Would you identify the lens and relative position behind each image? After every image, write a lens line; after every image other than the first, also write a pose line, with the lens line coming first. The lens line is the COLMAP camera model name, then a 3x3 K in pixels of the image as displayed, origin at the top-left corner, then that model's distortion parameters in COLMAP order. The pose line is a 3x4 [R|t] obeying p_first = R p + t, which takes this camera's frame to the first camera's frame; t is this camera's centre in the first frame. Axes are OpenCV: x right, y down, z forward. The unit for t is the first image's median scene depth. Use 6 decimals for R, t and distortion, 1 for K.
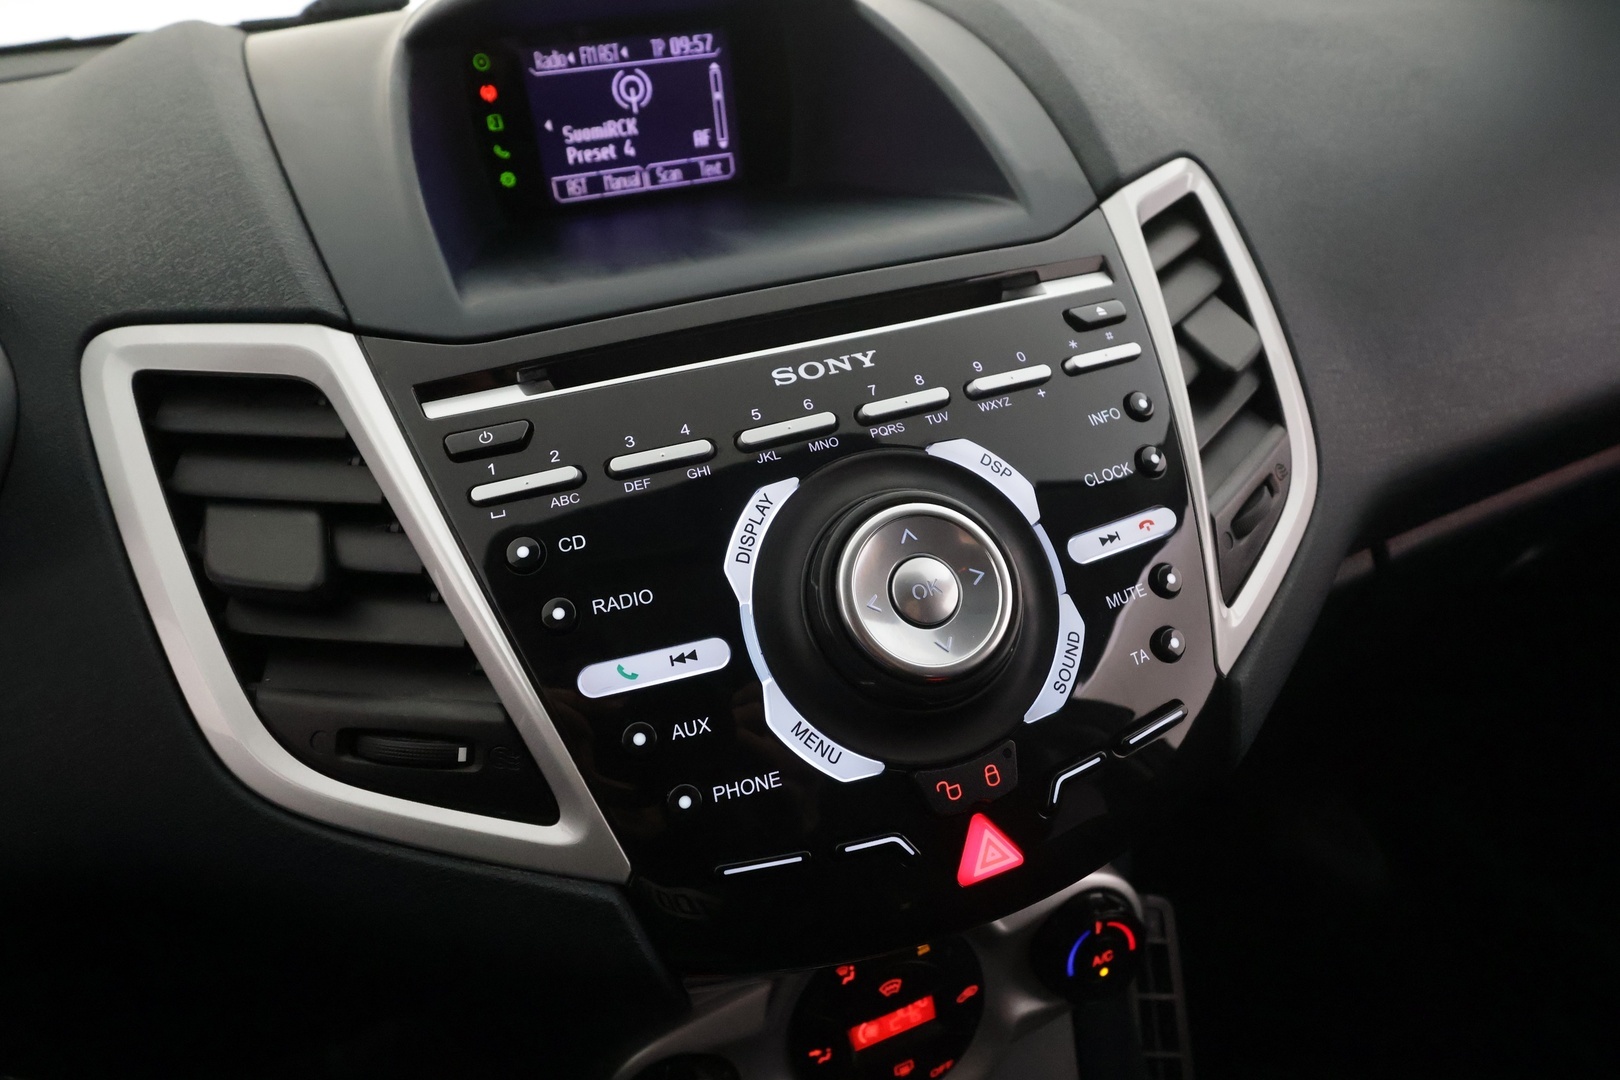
lens RADIAL K [[993.4, 0, 808.9], [0, 993.4, 573.5], [0, 0, 1]] dist [0.000321, 0.000006]
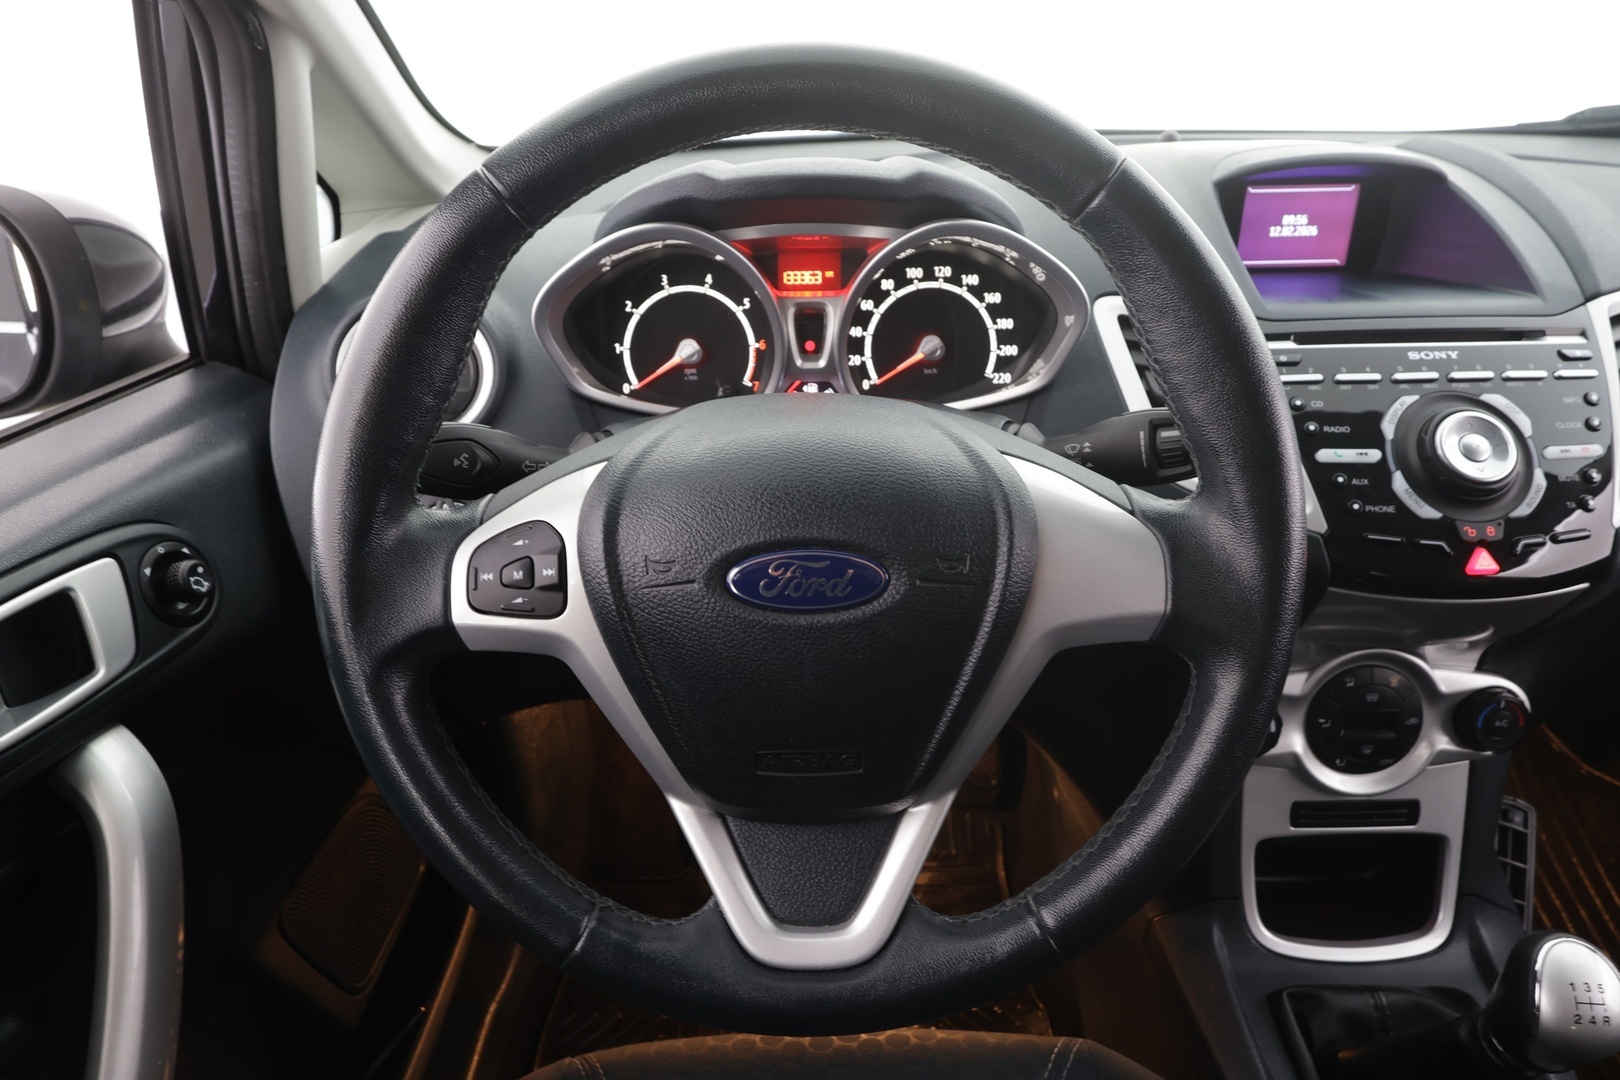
lens RADIAL K [[1021.3, 0, 806.4], [0, 1021.3, 547.5], [0, 0, 1]] dist [-0.002166, -0.001957]
pose [[0.932050, 0.203928, -0.299492, -0.526968], [-0.227558, 0.972684, -0.045870, 0.644943], [0.281956, 0.110905, 0.952996, -1.548583]]
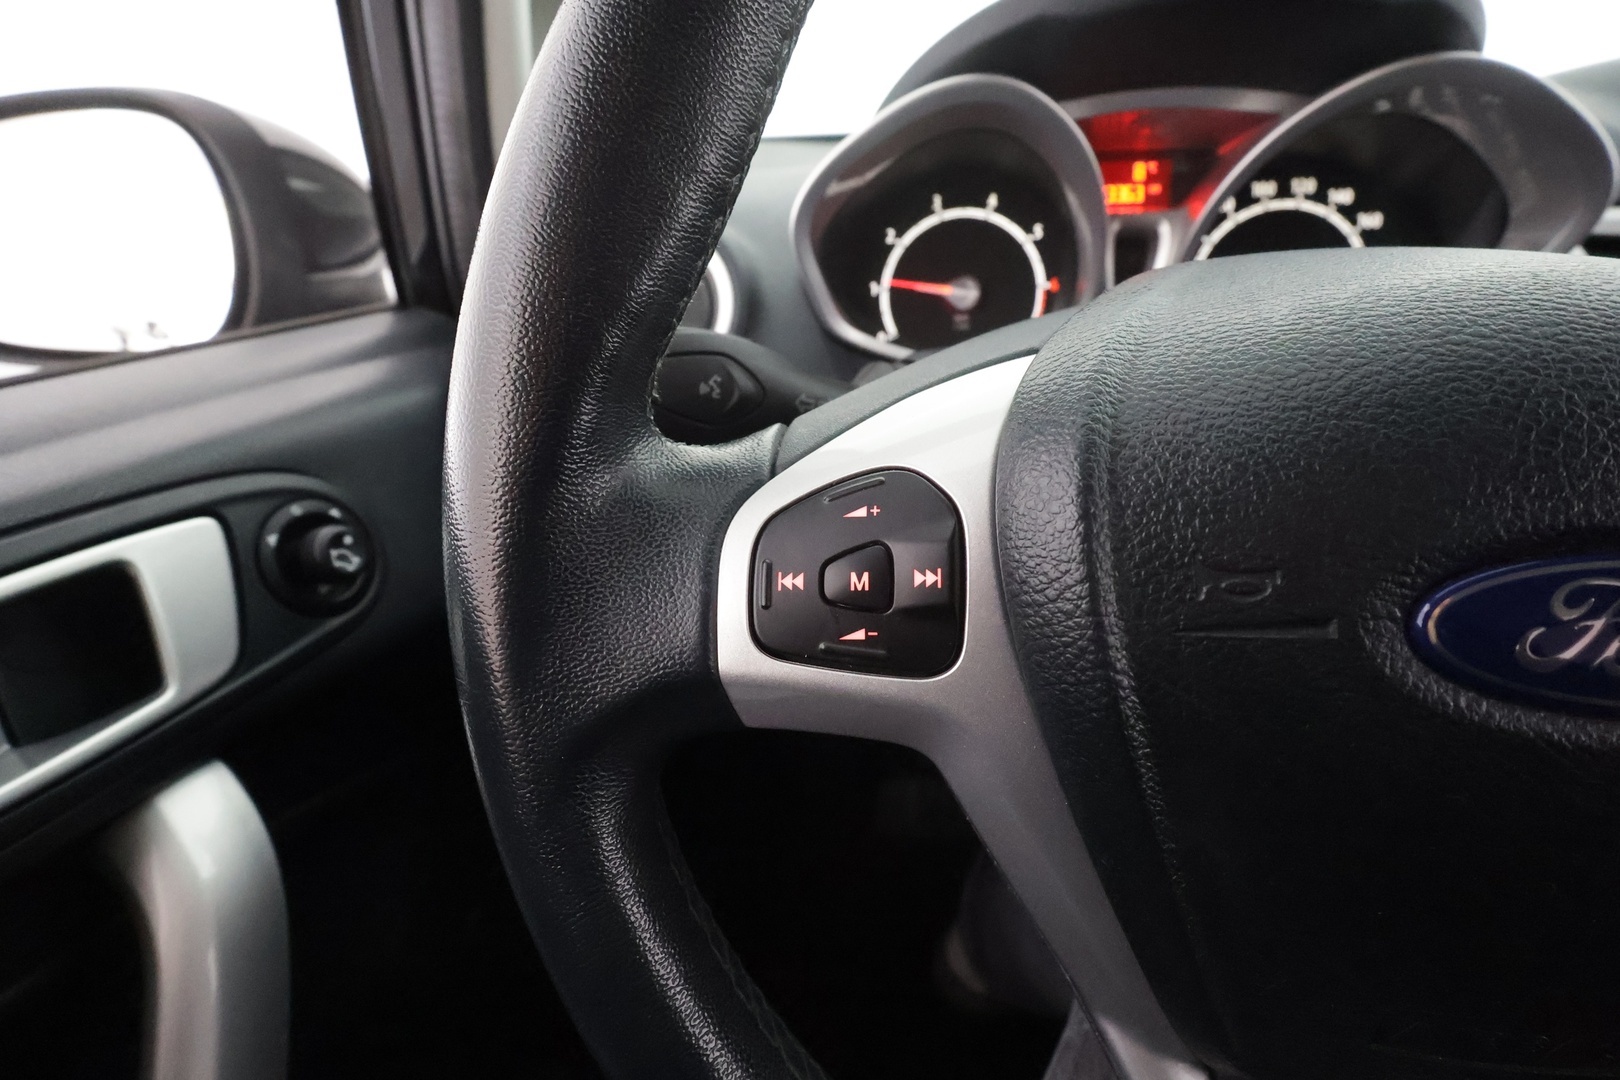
lens RADIAL K [[752.3, 0, 810.0], [0, 752.3, 540.0], [0, 0, 1]] dist [0.000364, 0.000134]
pose [[0.882902, 0.240923, -0.403039, -1.207854], [-0.266764, 0.963726, -0.008295, 0.699049], [0.386421, 0.114840, 0.915145, -0.702976]]
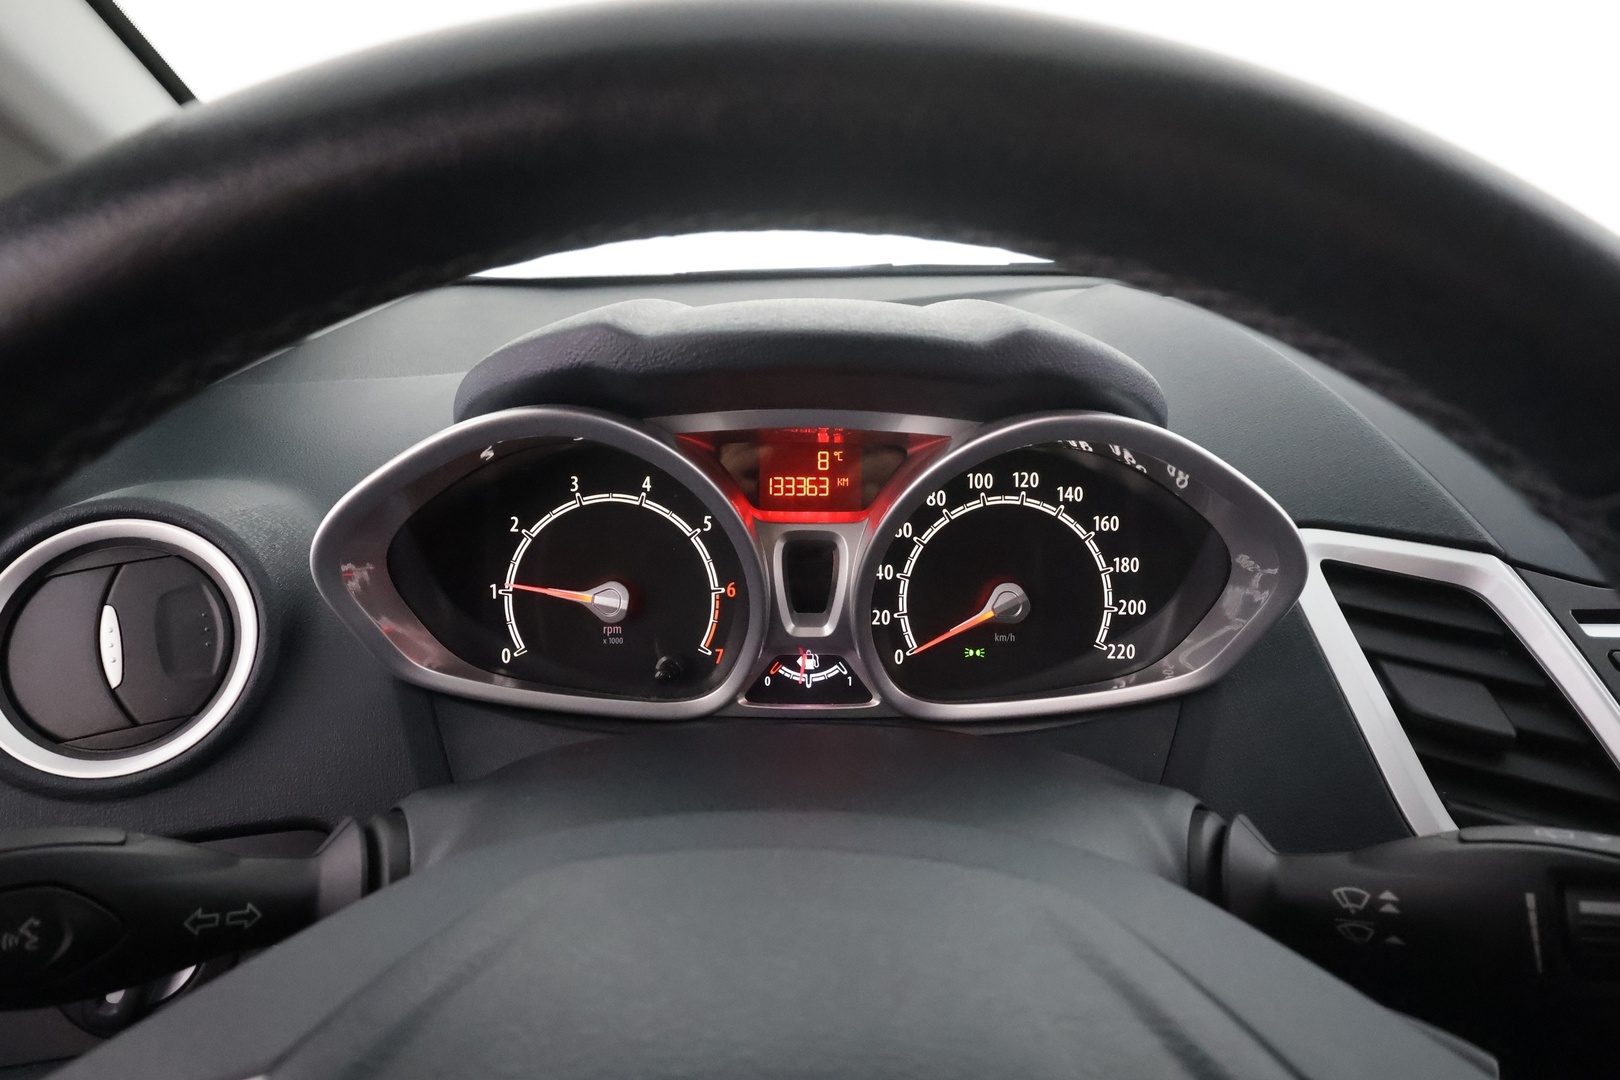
lens RADIAL K [[1021.3, 0, 806.4], [0, 1021.3, 547.5], [0, 0, 1]] dist [-0.002166, -0.001957]
pose [[0.928350, 0.185742, -0.321972, -0.904080], [-0.248156, 0.954596, -0.164820, 0.220947], [0.276739, 0.232910, 0.932292, -0.631714]]
